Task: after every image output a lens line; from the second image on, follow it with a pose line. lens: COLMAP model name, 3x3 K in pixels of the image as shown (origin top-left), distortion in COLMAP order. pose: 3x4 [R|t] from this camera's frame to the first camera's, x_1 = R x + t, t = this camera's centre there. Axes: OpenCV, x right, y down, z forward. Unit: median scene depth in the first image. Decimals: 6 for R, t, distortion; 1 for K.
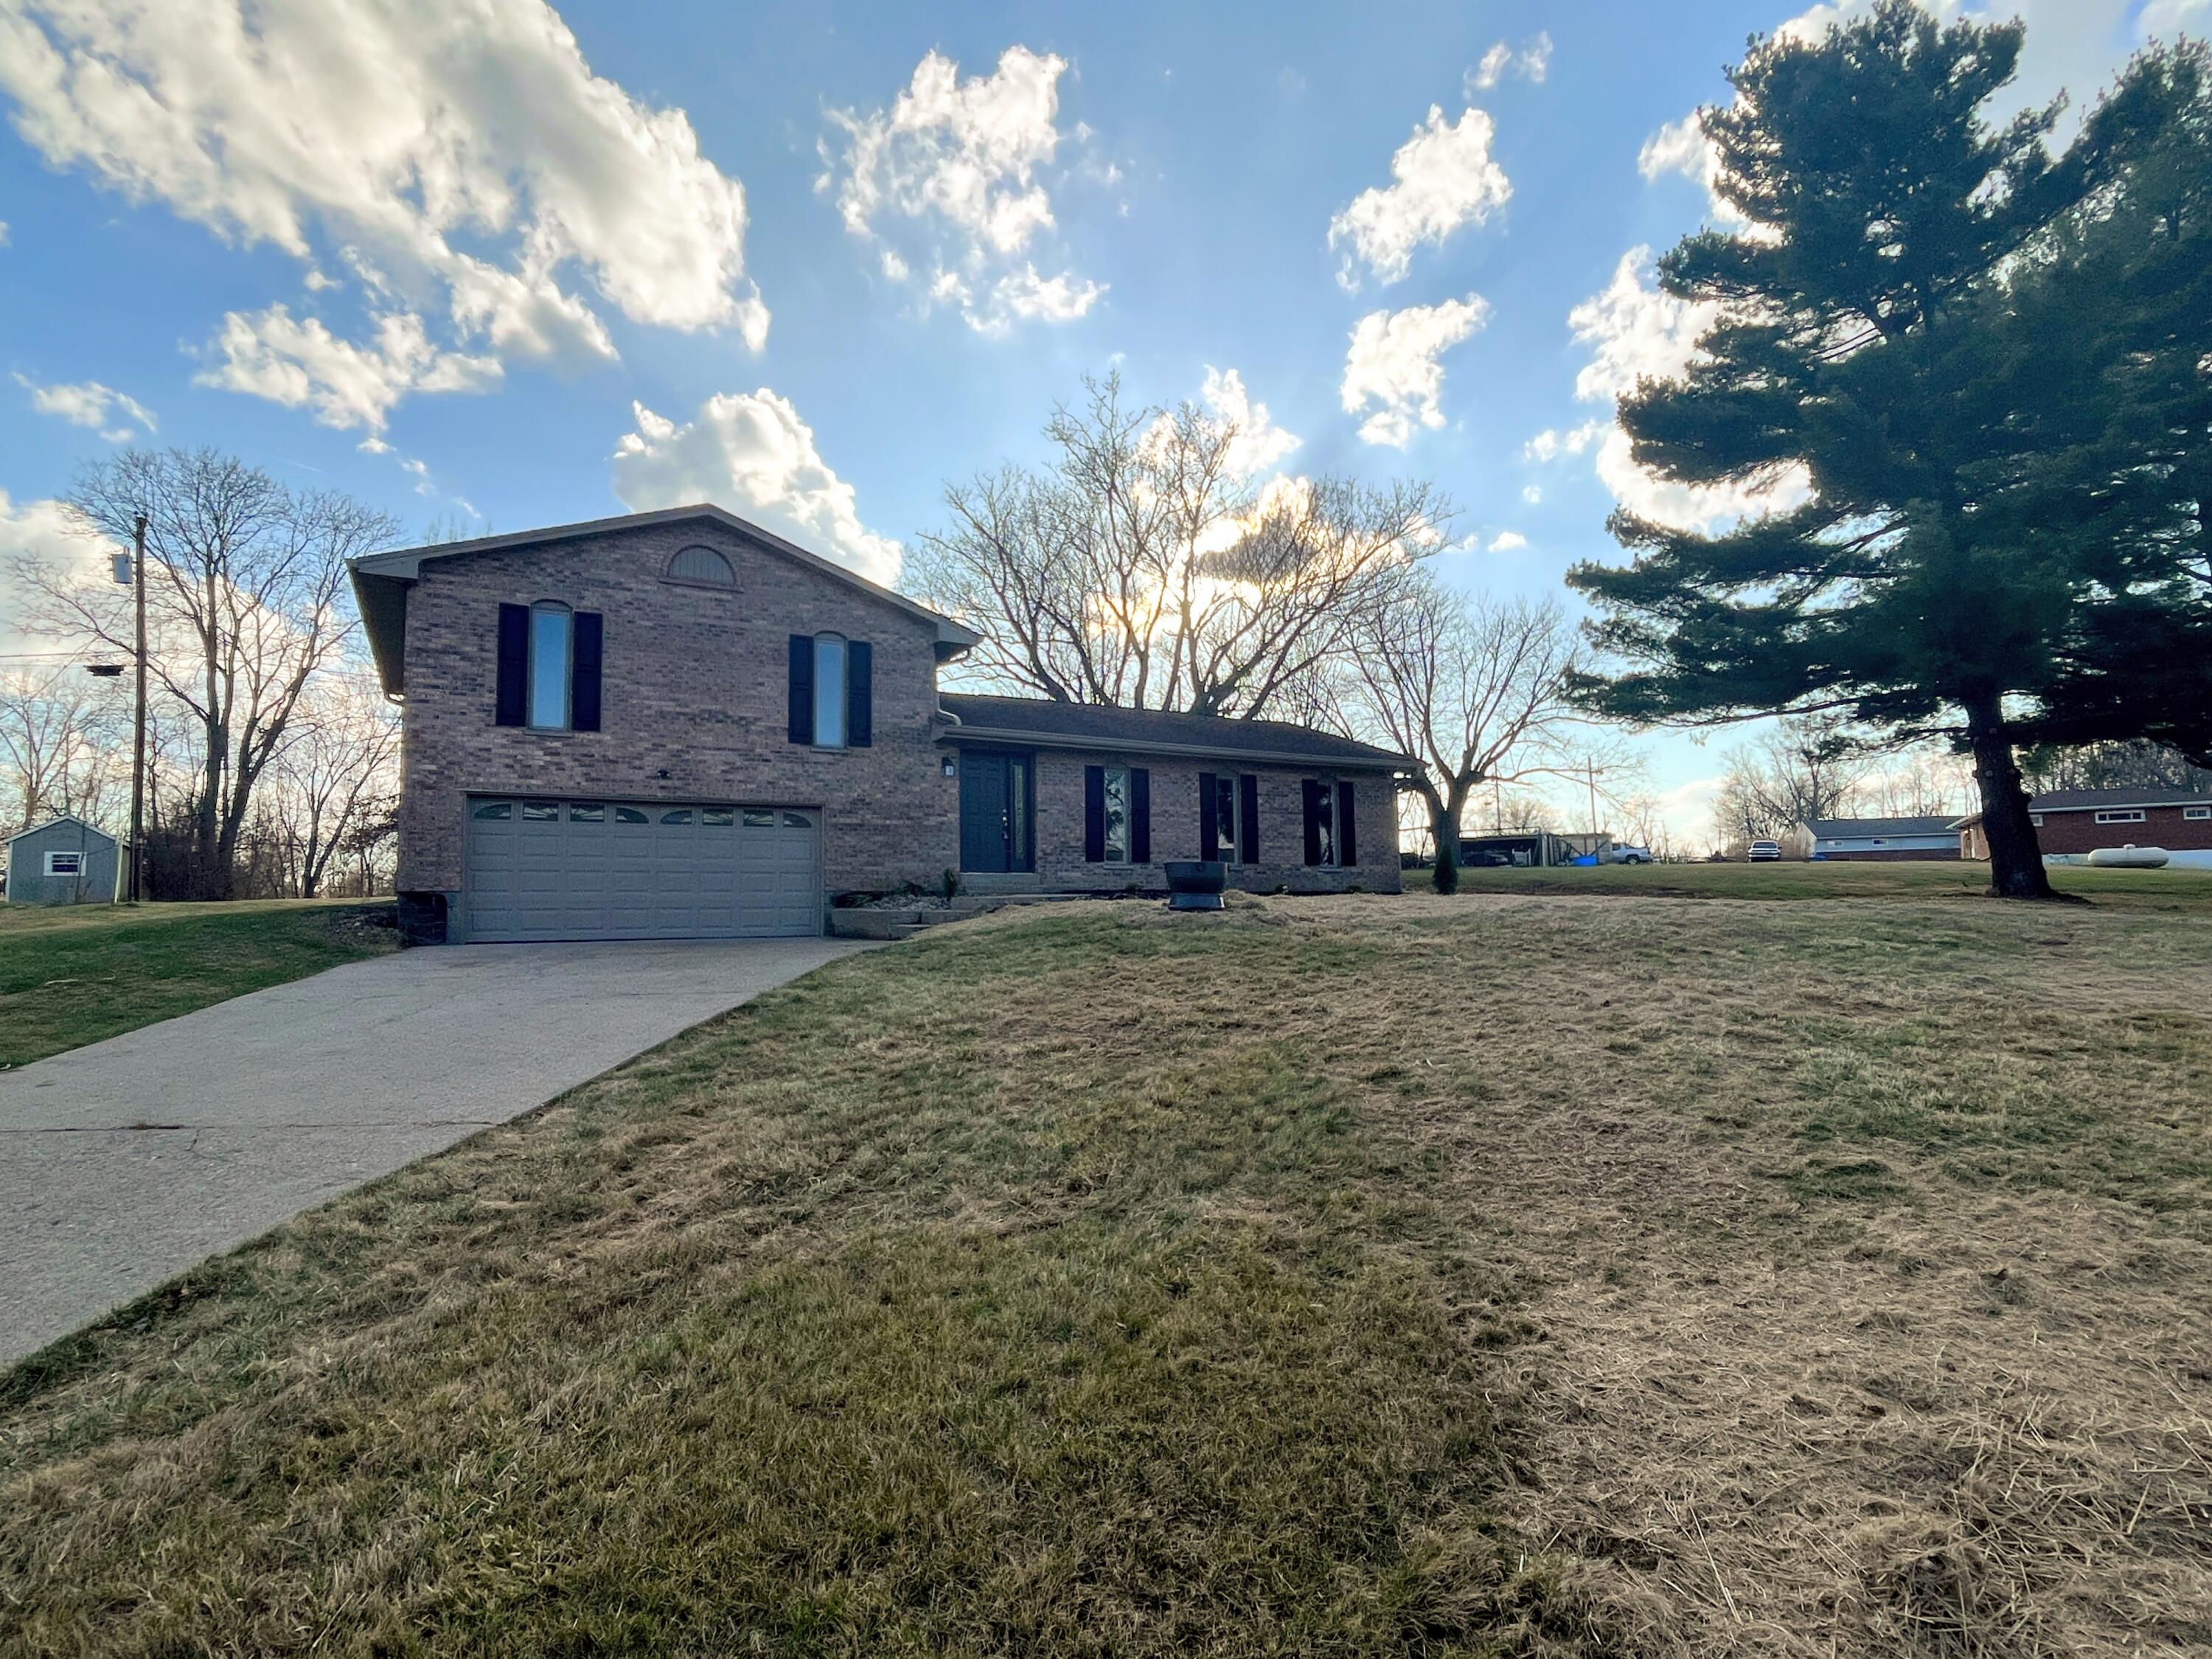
lens RADIAL K [[1148.3, 0, 1117.8], [0, 1148.3, 828.3], [0, 0, 1]] dist [-0.001622, -0.001455]
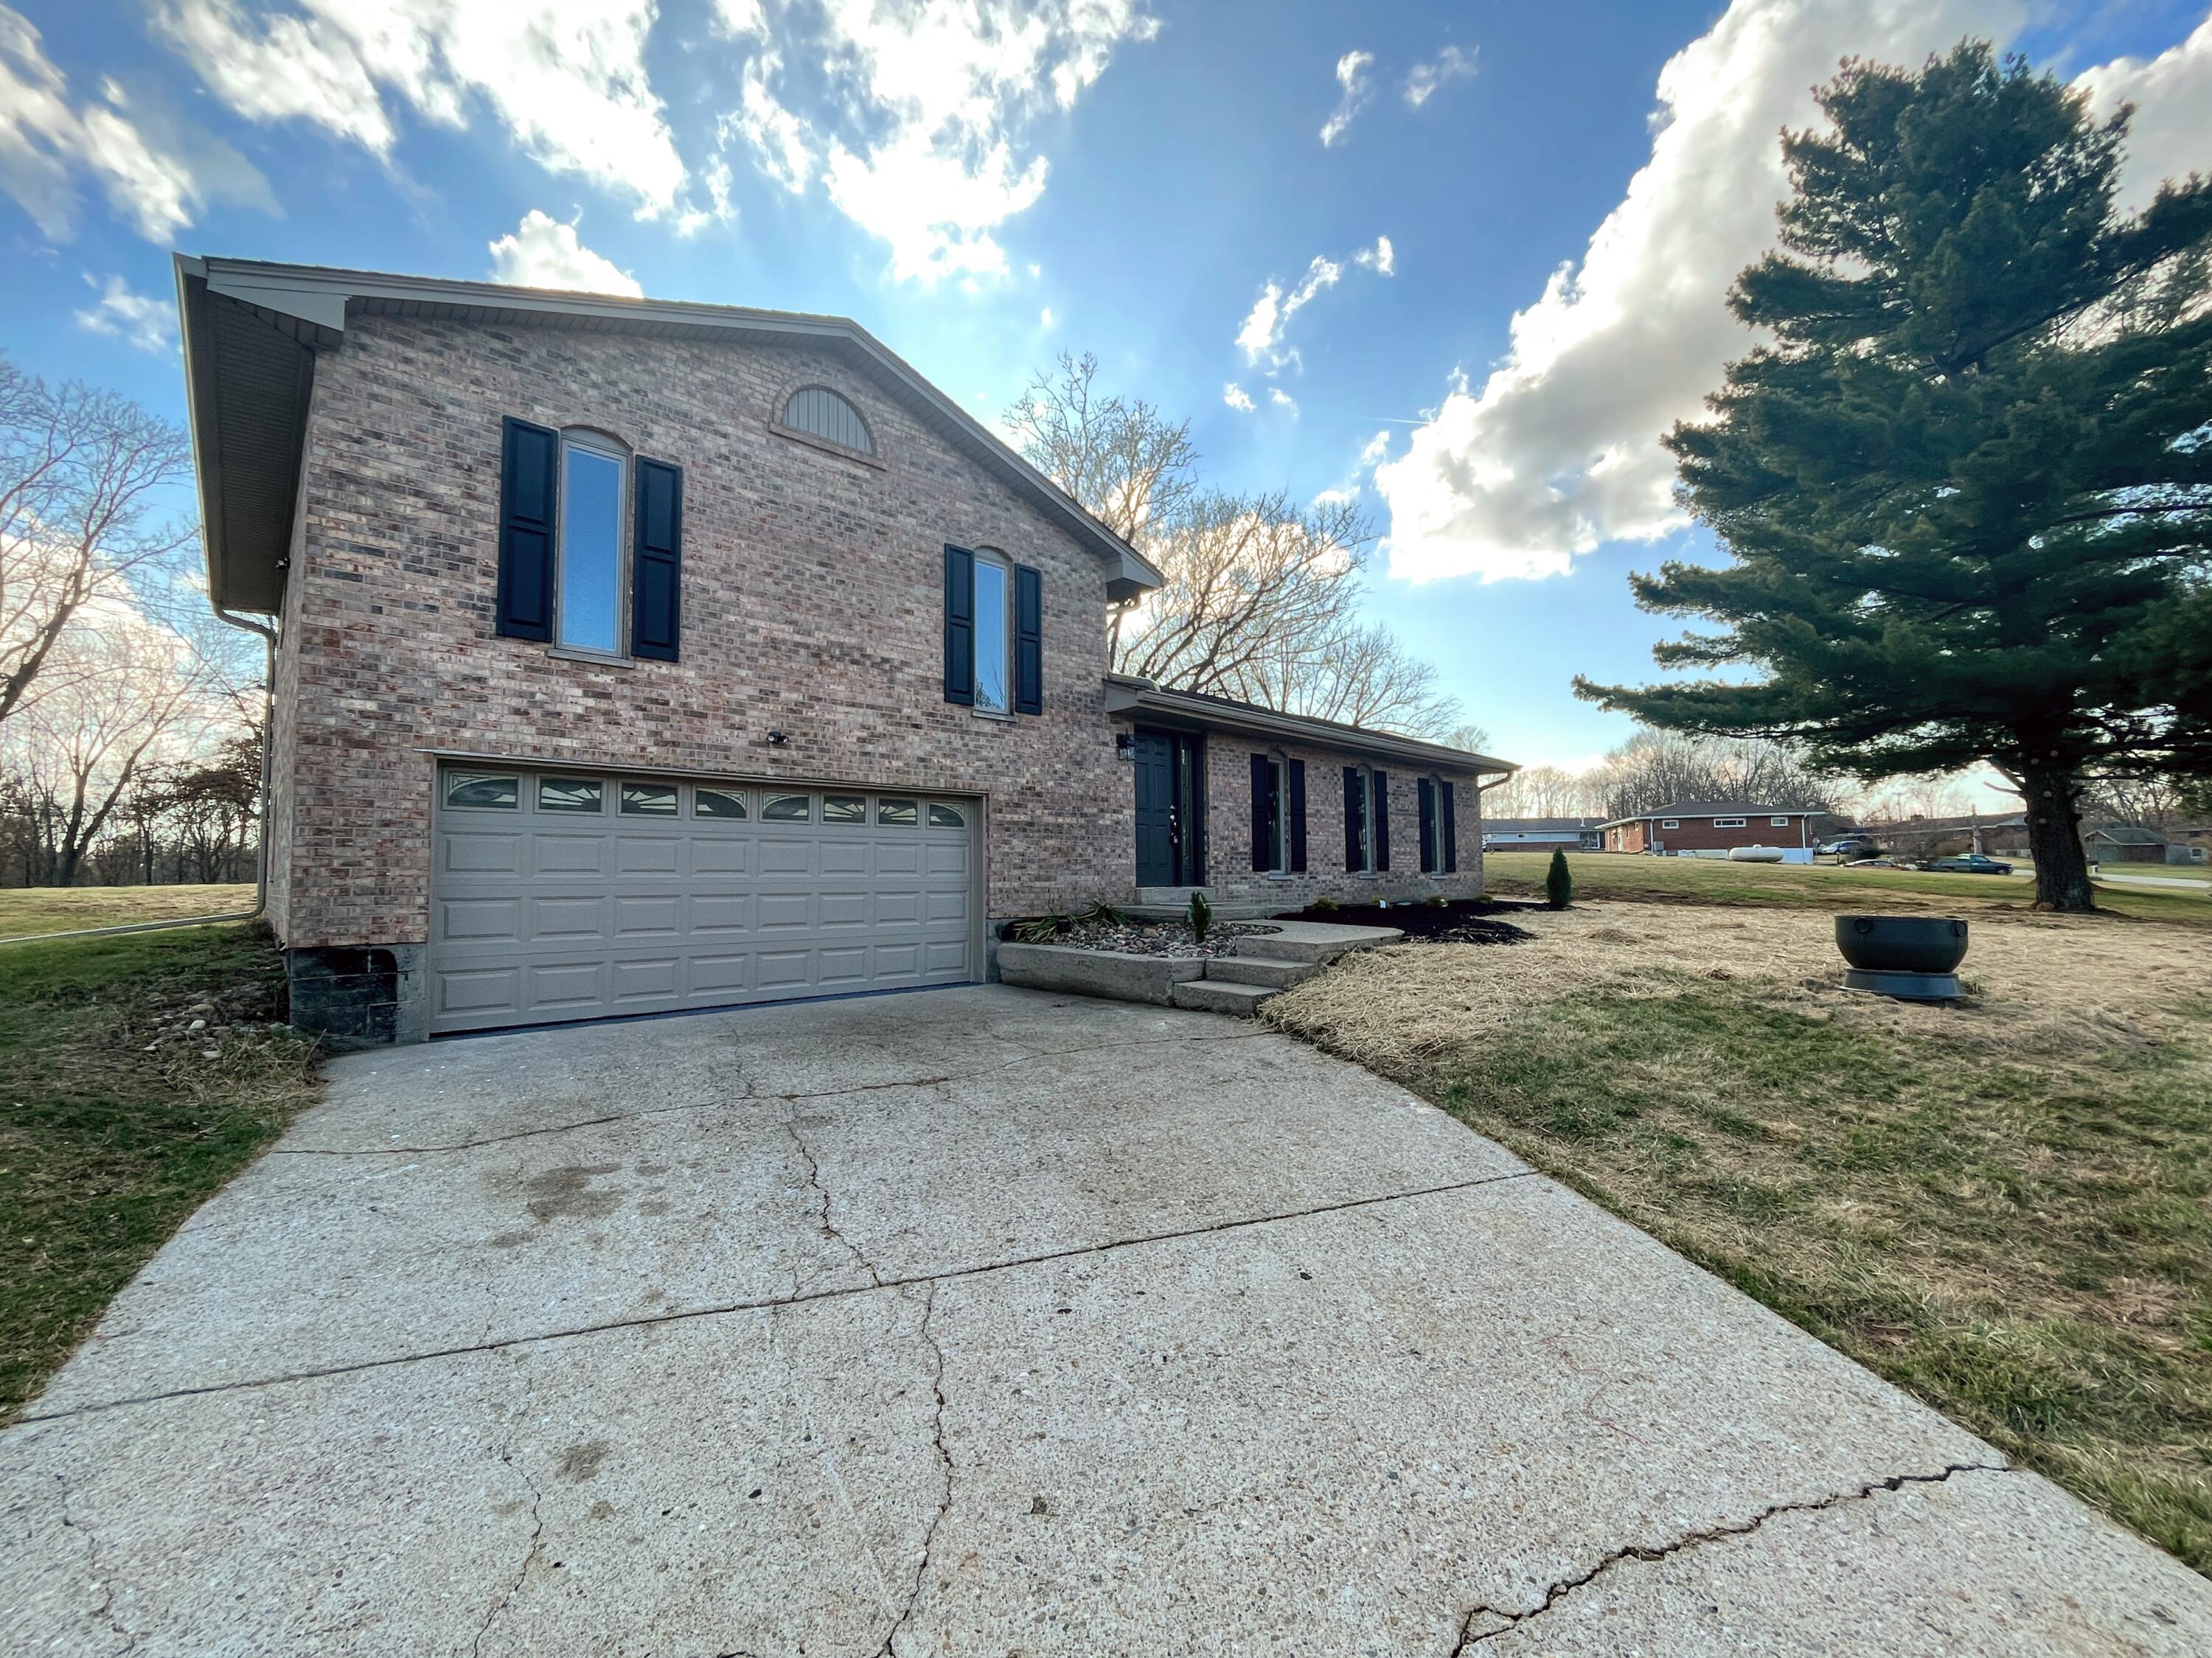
lens RADIAL K [[918.4, 0, 1113.2], [0, 918.4, 826.0], [0, 0, 1]] dist [-0.003086, 0.000479]
pose [[0.972121, 0.019554, 0.233662, -0.303543], [-0.022930, 0.999668, 0.011742, -0.009334], [-0.233355, -0.016773, 0.972247, 0.429456]]
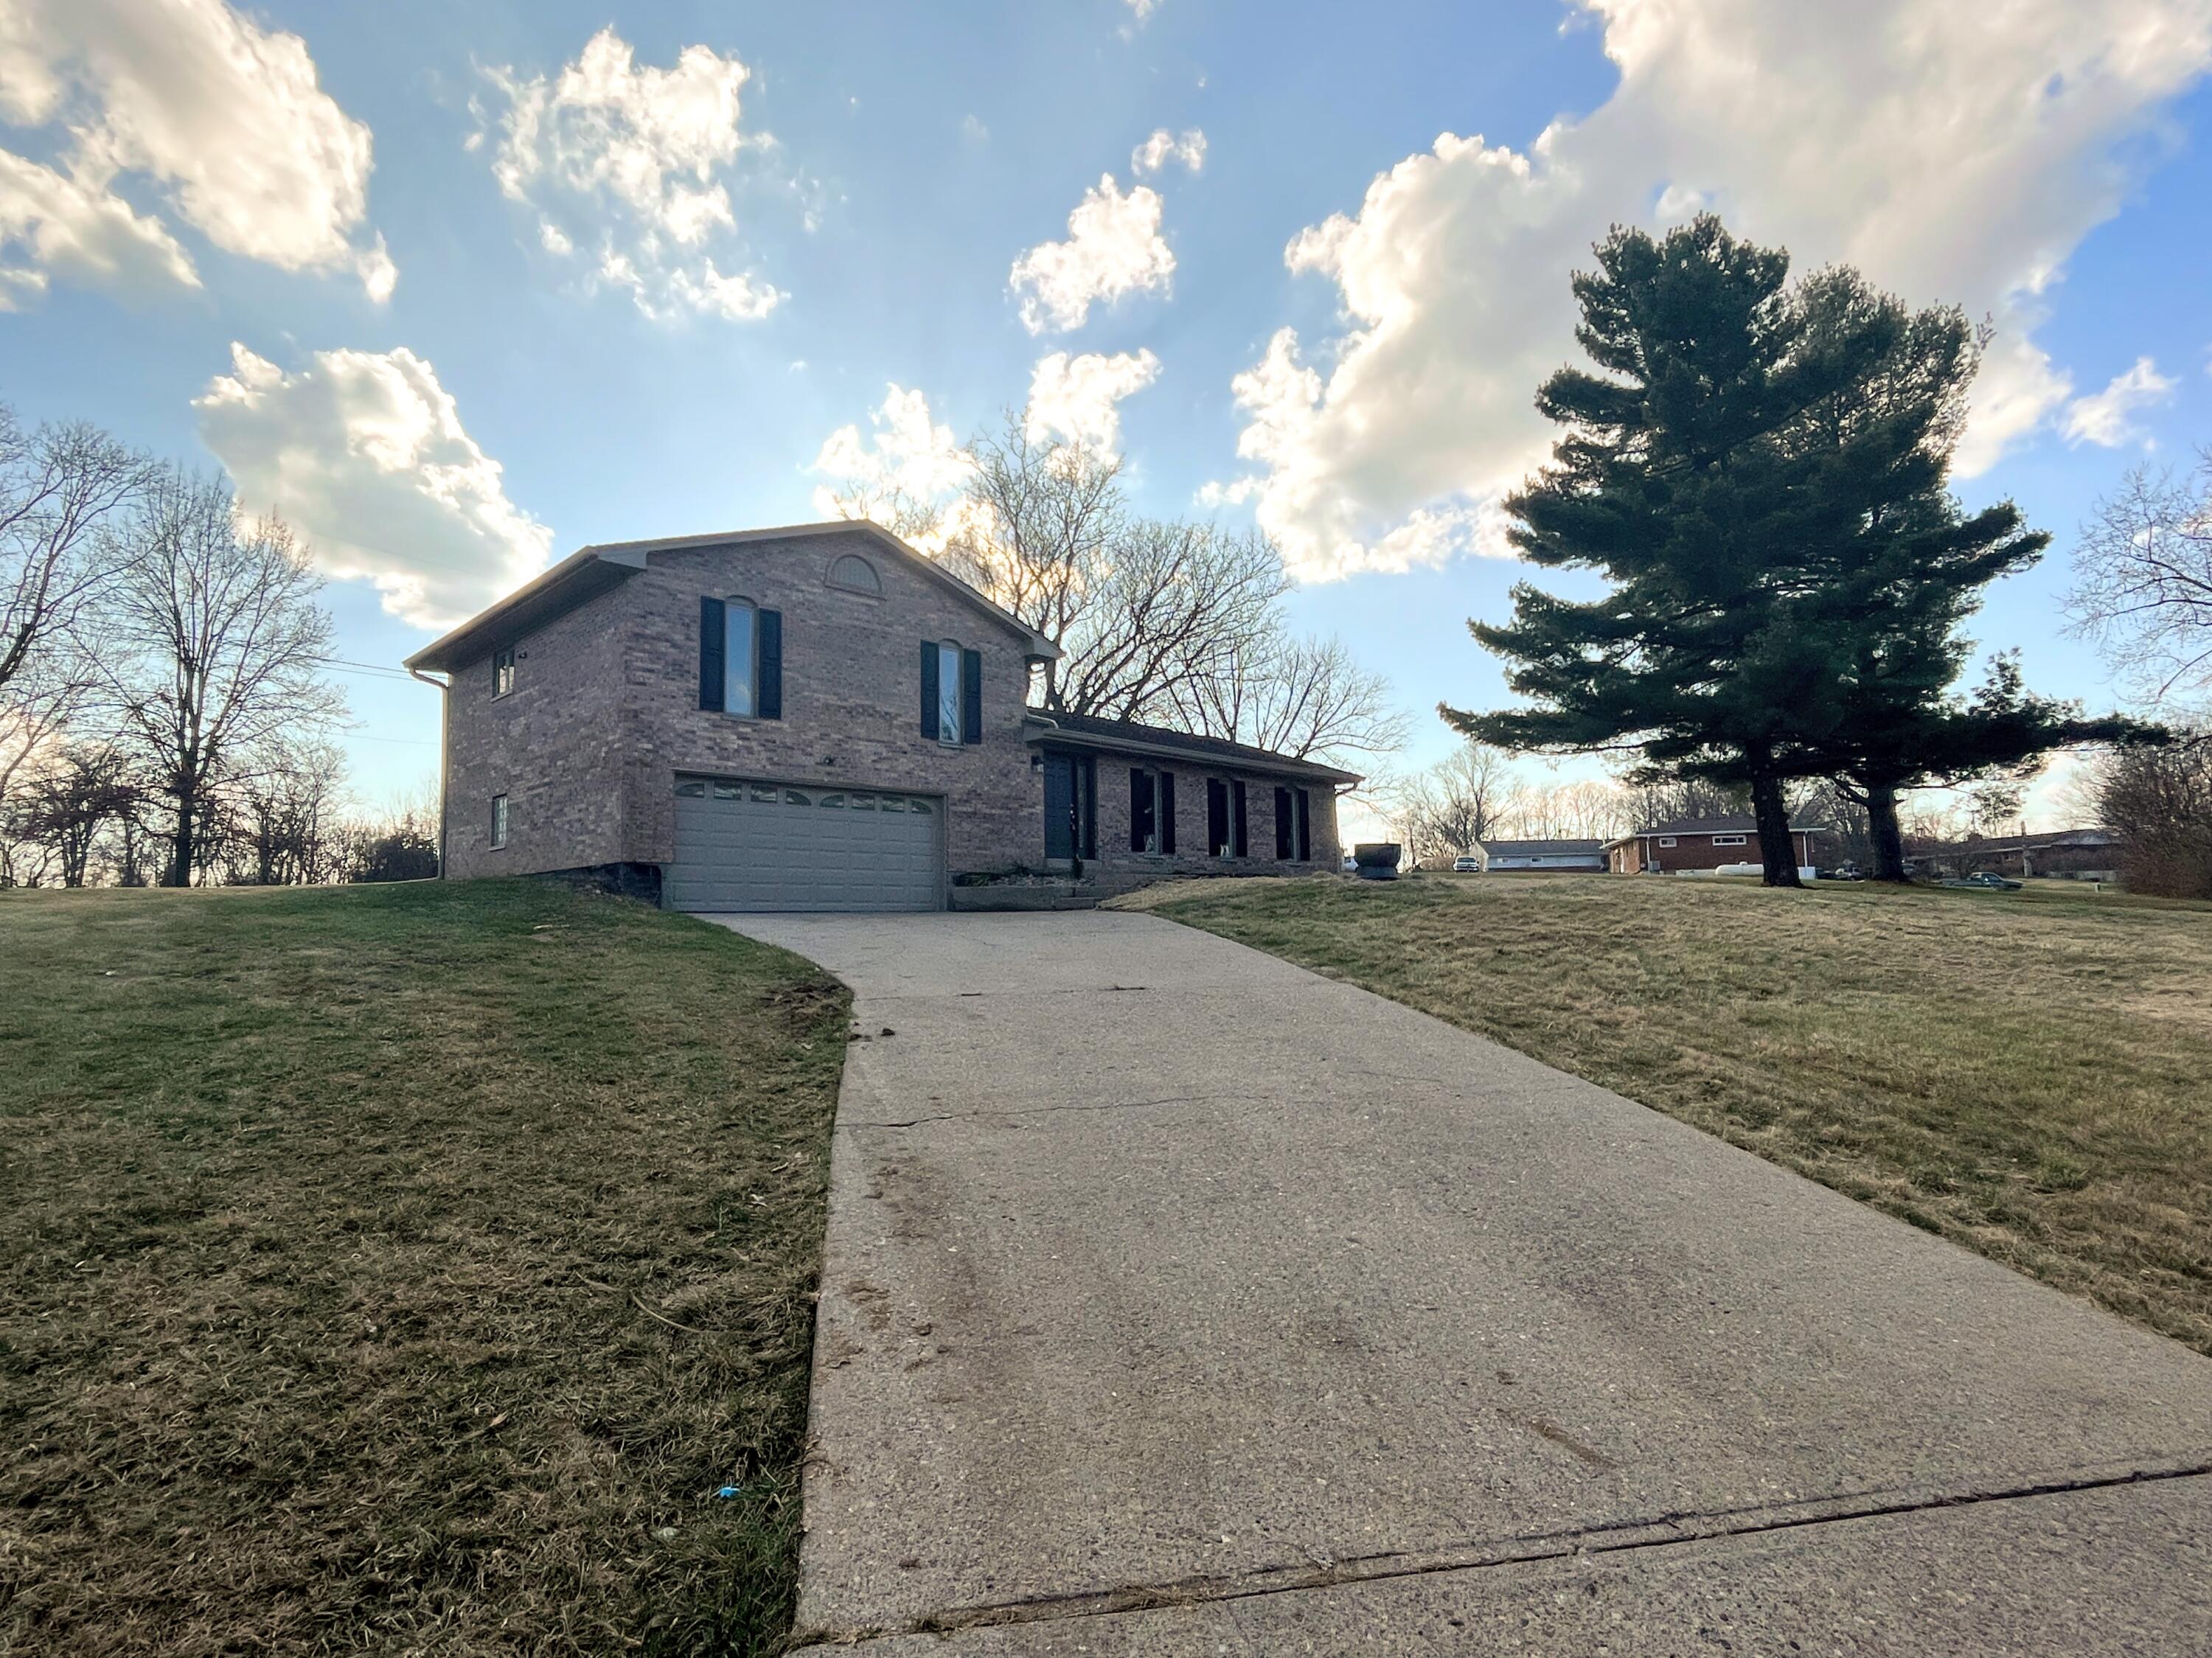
lens RADIAL K [[1148.2, 0, 1117.8], [0, 1148.2, 827.8], [0, 0, 1]] dist [-0.001622, -0.001455]
pose [[0.963483, 0.022233, 0.266844, -0.383354], [-0.019088, 0.999714, -0.014374, 0.024448], [-0.267087, 0.008755, 0.963633, -0.117463]]
